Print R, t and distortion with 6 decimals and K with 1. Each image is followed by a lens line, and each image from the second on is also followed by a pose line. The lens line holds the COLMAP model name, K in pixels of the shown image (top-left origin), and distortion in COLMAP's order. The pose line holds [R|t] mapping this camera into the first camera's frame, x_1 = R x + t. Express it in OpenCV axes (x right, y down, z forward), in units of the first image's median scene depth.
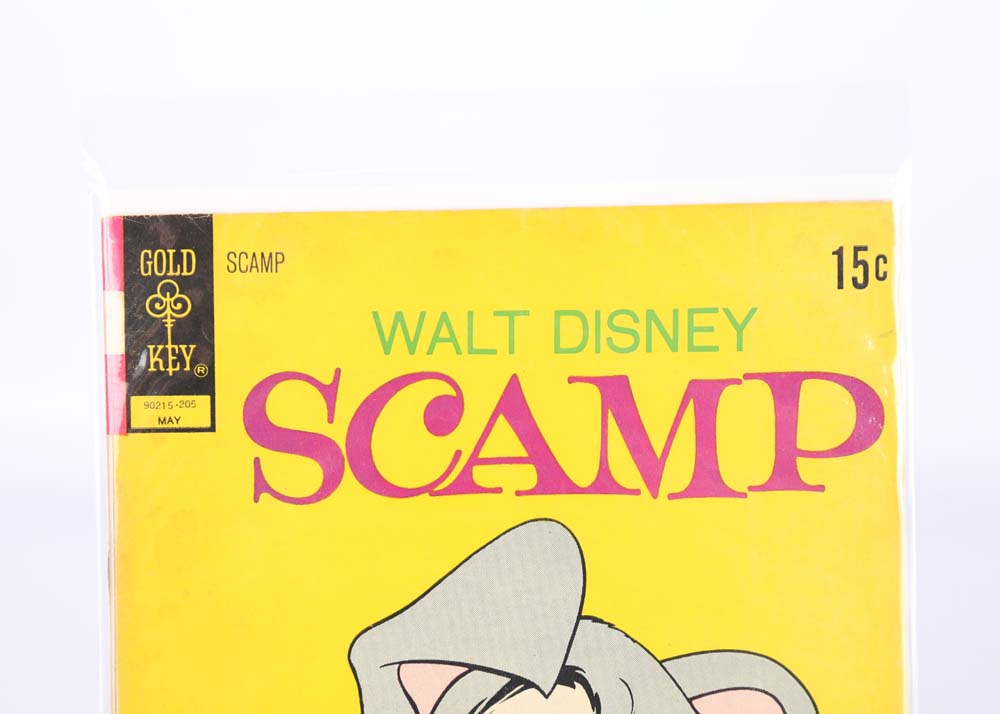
lens RADIAL K [[6648.9, 0, 507.9], [0, 6648.9, 397.7], [0, 0, 1]] dist [2.633971, 0.000000]
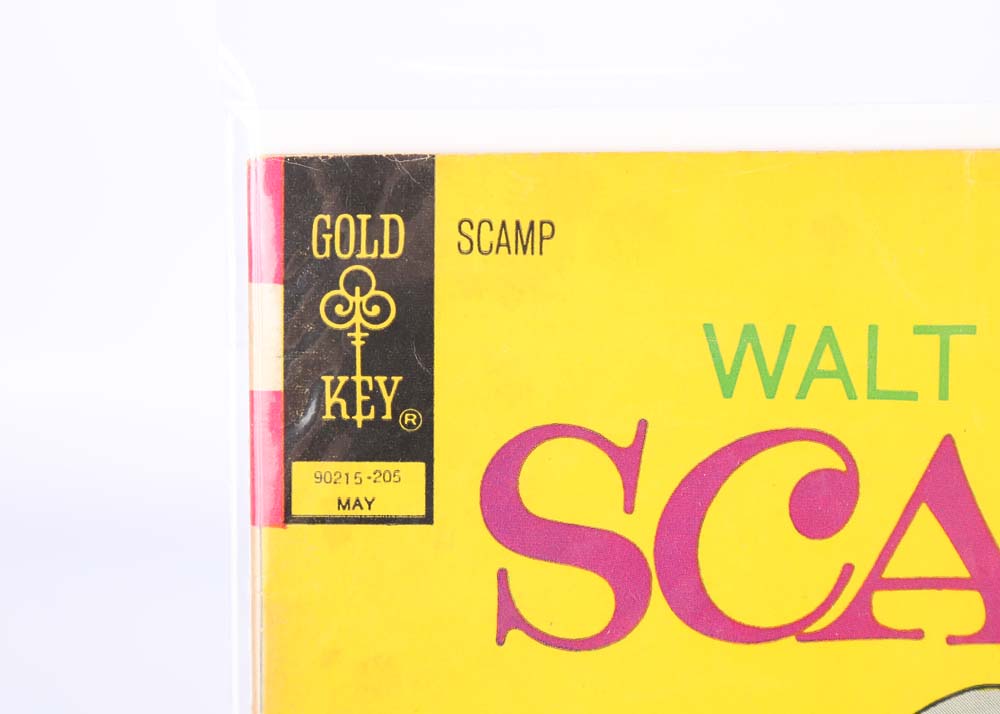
lens RADIAL K [[6648.9, 0, 501.0], [0, 6648.9, 354.7], [0, 0, 1]] dist [2.633971, 0.000000]
pose [[0.999344, 0.013853, -0.033473, -0.018391], [-0.014176, 0.999855, -0.009441, -0.004398], [0.033337, 0.009909, 0.999395, 0.414110]]
